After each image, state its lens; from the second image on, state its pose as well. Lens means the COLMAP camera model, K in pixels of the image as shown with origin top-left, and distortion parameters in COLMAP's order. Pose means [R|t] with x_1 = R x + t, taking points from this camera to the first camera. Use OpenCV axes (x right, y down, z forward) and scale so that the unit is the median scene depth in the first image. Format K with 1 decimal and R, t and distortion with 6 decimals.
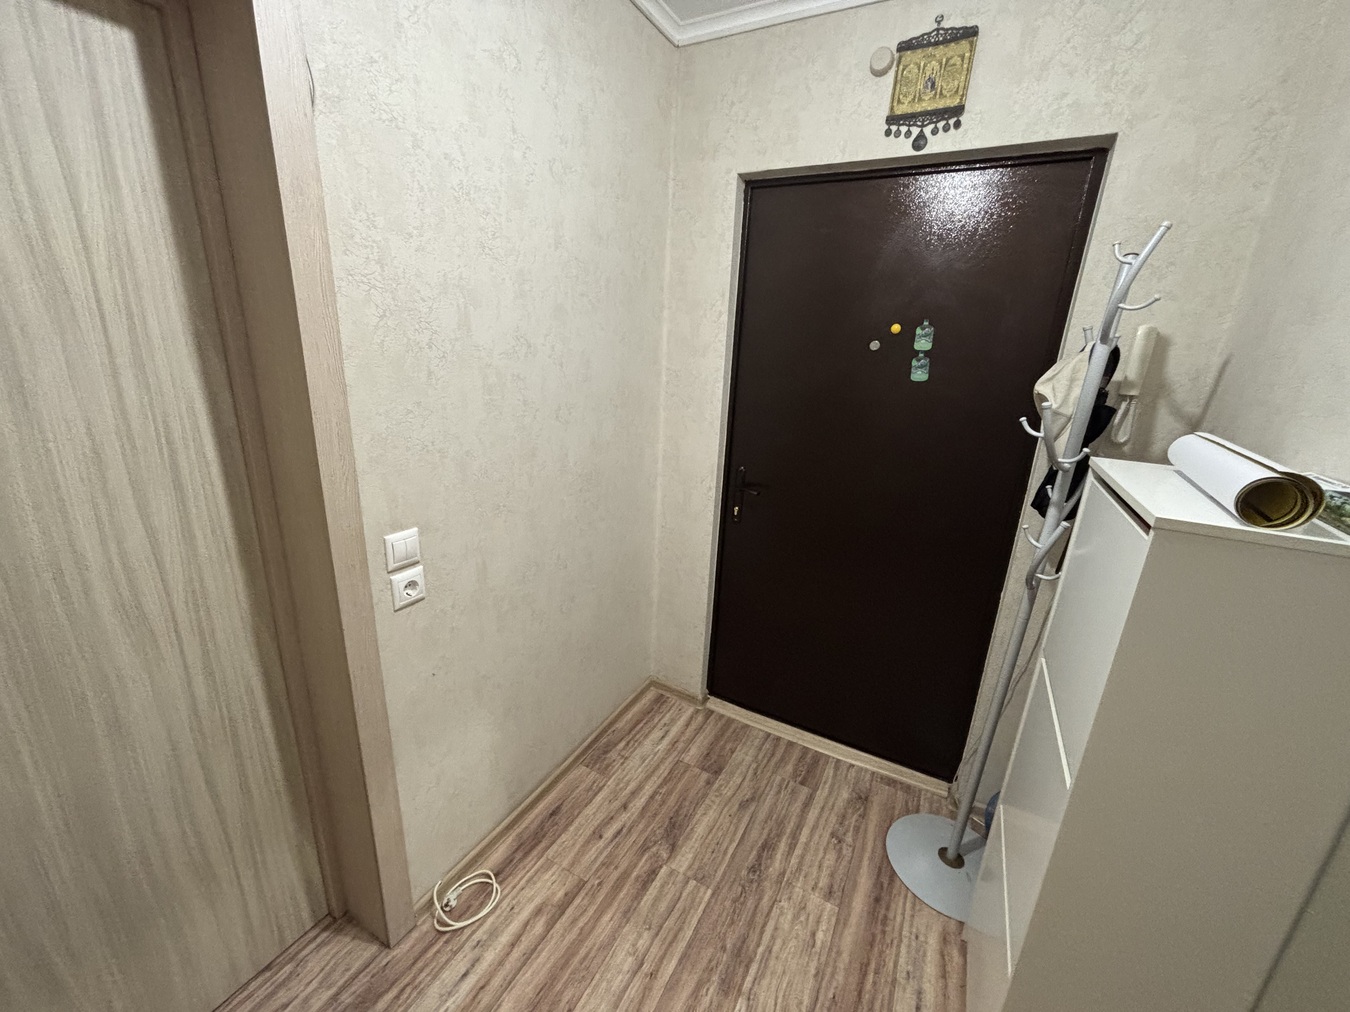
lens RADIAL K [[544.5, 0, 668.6], [0, 544.5, 502.1], [0, 0, 1]] dist [0.000837, -0.000517]
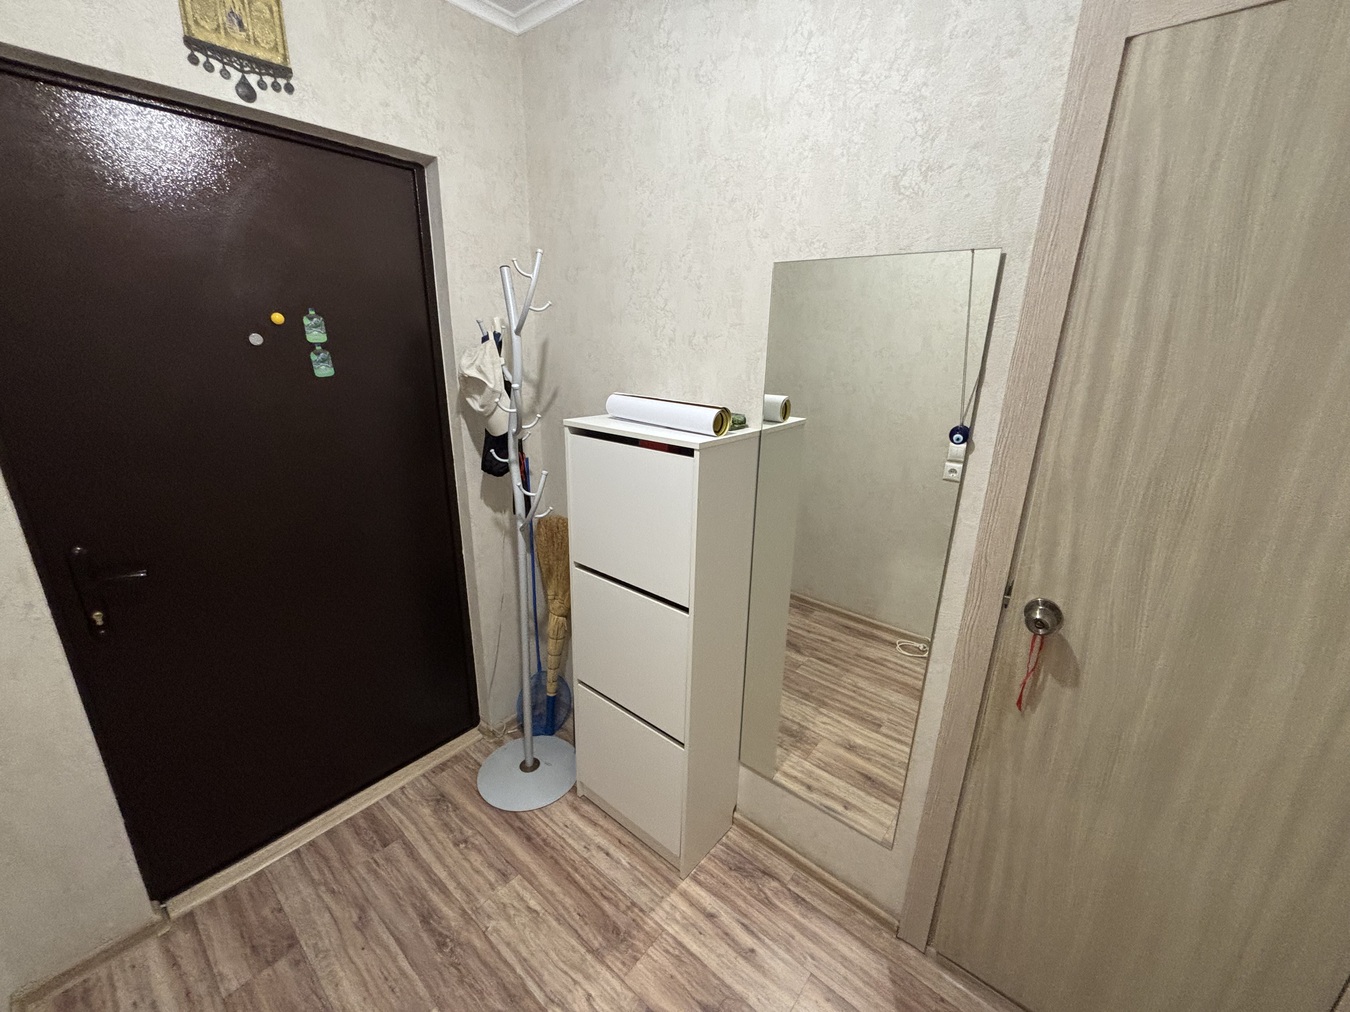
lens RADIAL K [[544.5, 0, 670.0], [0, 544.5, 506.1], [0, 0, 1]] dist [0.000837, -0.000517]
pose [[0.197902, -0.326414, 0.924277, -0.347067], [0.267163, 0.925190, 0.269532, -0.119329], [-0.943111, 0.193592, 0.270303, 0.268043]]
